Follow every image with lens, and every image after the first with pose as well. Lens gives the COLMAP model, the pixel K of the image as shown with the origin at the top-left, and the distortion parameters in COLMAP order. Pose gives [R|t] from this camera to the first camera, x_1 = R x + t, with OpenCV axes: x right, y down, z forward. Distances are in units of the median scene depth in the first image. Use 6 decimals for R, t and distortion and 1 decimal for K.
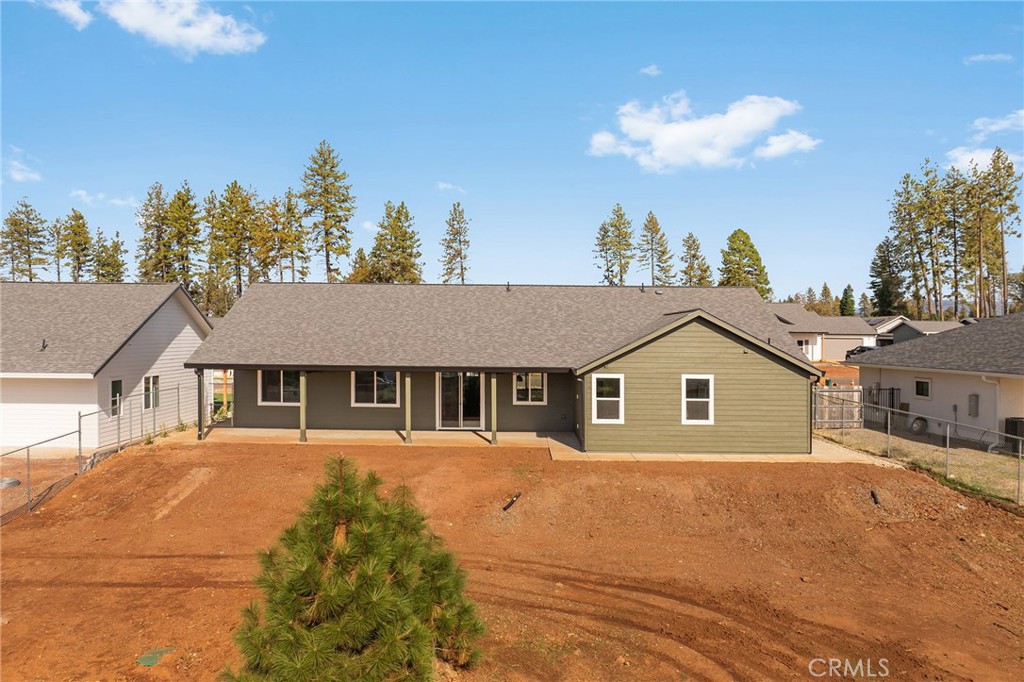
lens RADIAL K [[714.1, 0, 512.0], [0, 714.1, 343.0], [0, 0, 1]] dist [-0.008210, -0.003175]
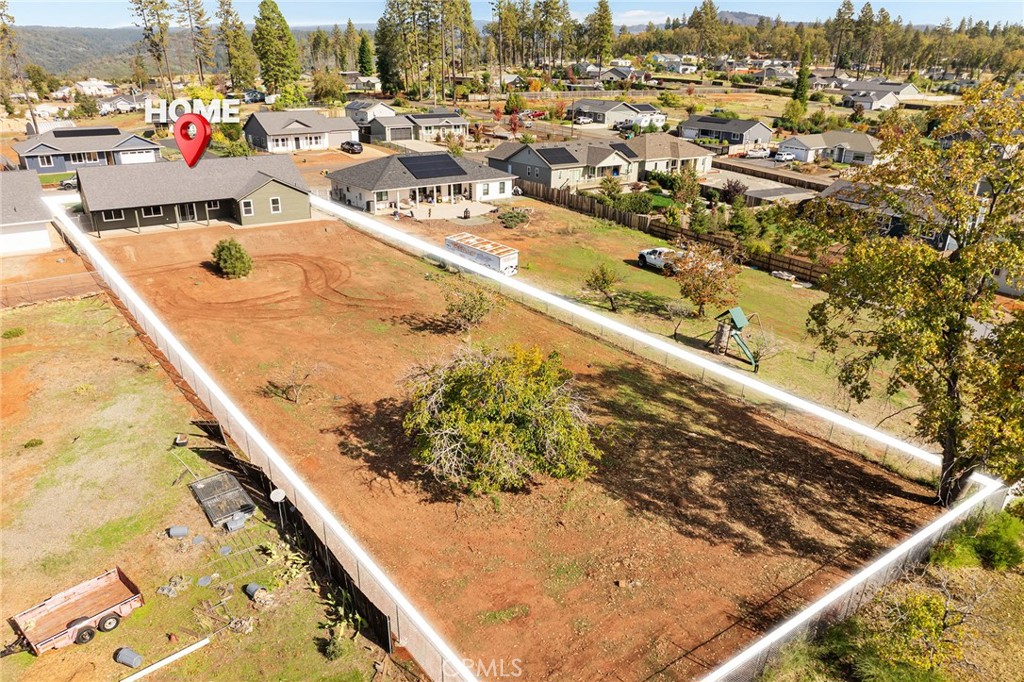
lens RADIAL K [[714.1, 0, 511.2], [0, 714.1, 342.1], [0, 0, 1]] dist [-0.008210, -0.003175]
pose [[0.820151, -0.201336, 0.535552, -0.718739], [-0.010376, 0.930652, 0.365759, -0.535885], [-0.572053, -0.305534, 0.761186, -2.257290]]
